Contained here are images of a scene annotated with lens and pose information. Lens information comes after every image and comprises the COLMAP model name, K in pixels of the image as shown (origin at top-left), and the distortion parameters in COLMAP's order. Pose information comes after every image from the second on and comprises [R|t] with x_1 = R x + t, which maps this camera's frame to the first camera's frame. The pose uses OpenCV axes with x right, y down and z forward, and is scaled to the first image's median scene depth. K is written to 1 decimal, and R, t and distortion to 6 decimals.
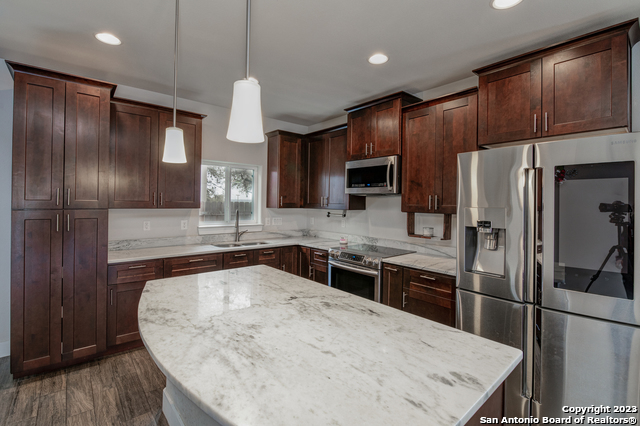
lens RADIAL K [[306.1, 0, 327.1], [0, 306.1, 201.0], [0, 0, 1]] dist [0.001901, -0.003088]
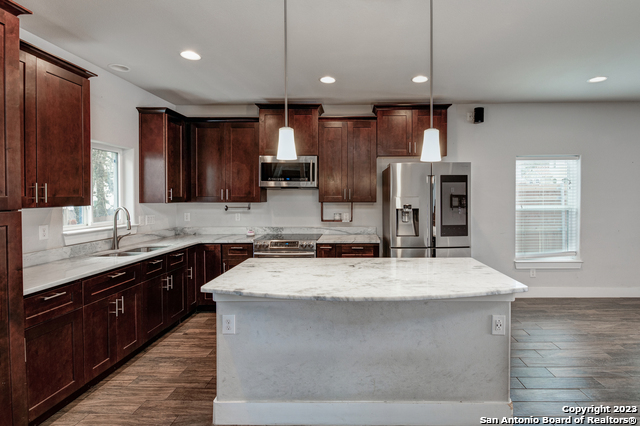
lens RADIAL K [[329.8, 0, 354.4], [0, 329.8, 201.8], [0, 0, 1]] dist [0.030063, 0.000791]
pose [[0.645411, -0.025115, 0.763422, -0.682833], [0.005116, 0.999579, 0.028560, -0.004064], [-0.763818, -0.014527, 0.645268, 0.032084]]
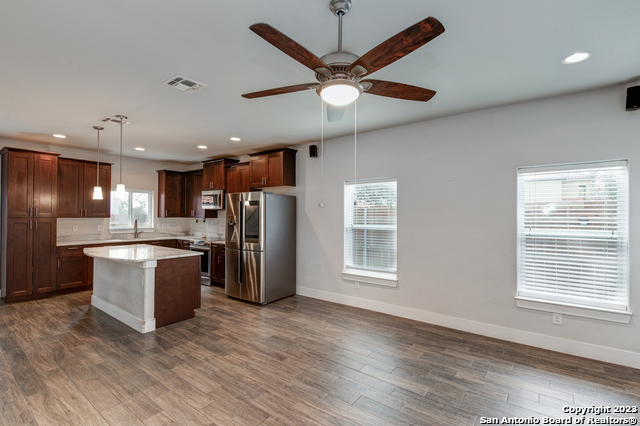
lens RADIAL K [[304.3, 0, 322.6], [0, 304.3, 213.4], [0, 0, 1]] dist [0.016805, -0.002469]
pose [[0.977408, -0.005450, 0.211292, 0.425100], [0.004084, 0.999968, 0.006900, -0.008756], [-0.211323, -0.005881, 0.977399, -1.028474]]
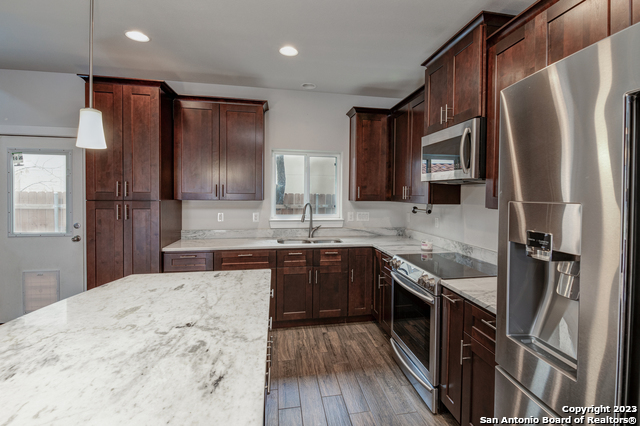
lens RADIAL K [[321.2, 0, 323.7], [0, 321.2, 203.3], [0, 0, 1]] dist [-0.010291, -0.000650]
pose [[0.862545, 0.011503, -0.505850, 0.277231], [0.004505, 0.999527, 0.030411, 0.003145], [0.505961, -0.028510, 0.862085, 0.262441]]
